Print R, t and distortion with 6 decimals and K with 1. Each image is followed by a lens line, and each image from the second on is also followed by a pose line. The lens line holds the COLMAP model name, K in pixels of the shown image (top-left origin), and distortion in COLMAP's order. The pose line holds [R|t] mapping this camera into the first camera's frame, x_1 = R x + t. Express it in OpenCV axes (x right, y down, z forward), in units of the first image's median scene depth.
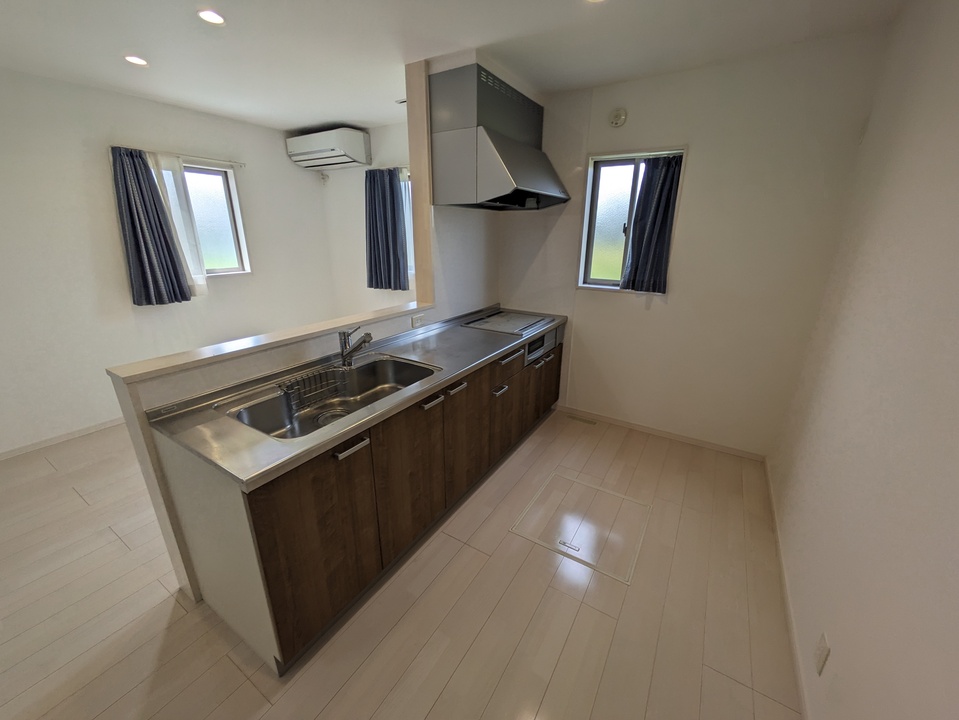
lens RADIAL K [[379.5, 0, 485.6], [0, 379.5, 357.6], [0, 0, 1]] dist [0.004082, 0.000139]
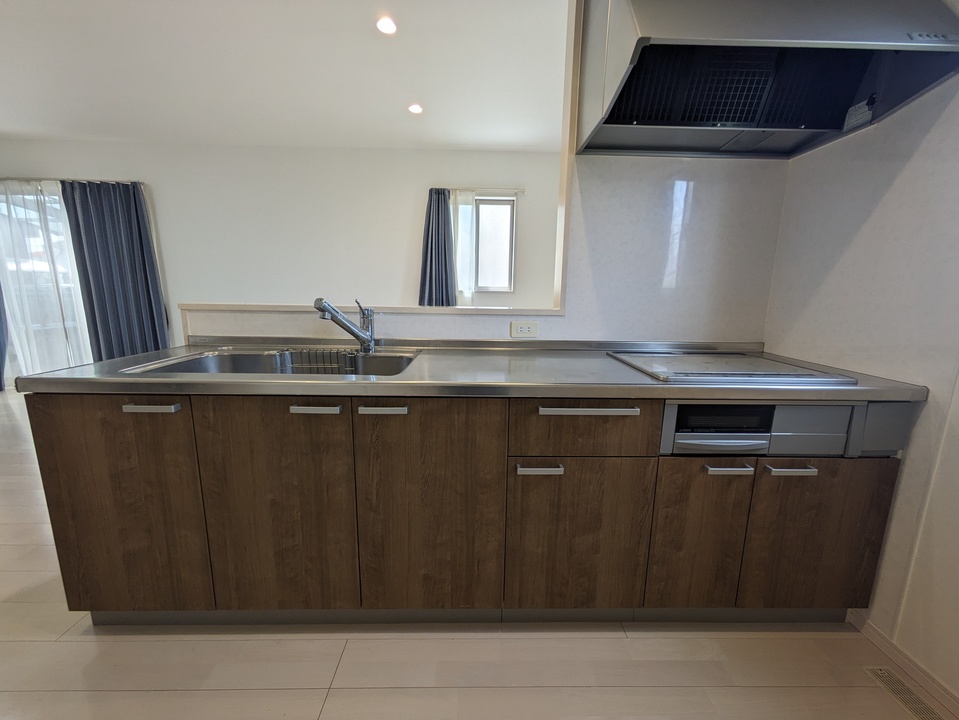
lens RADIAL K [[379.5, 0, 484.7], [0, 379.5, 358.5], [0, 0, 1]] dist [0.004082, 0.000139]
pose [[0.541536, 0.148660, -0.827429, 0.375069], [-0.277597, 0.960655, -0.009086, -0.022995], [0.793523, 0.234612, 0.561497, 0.626960]]
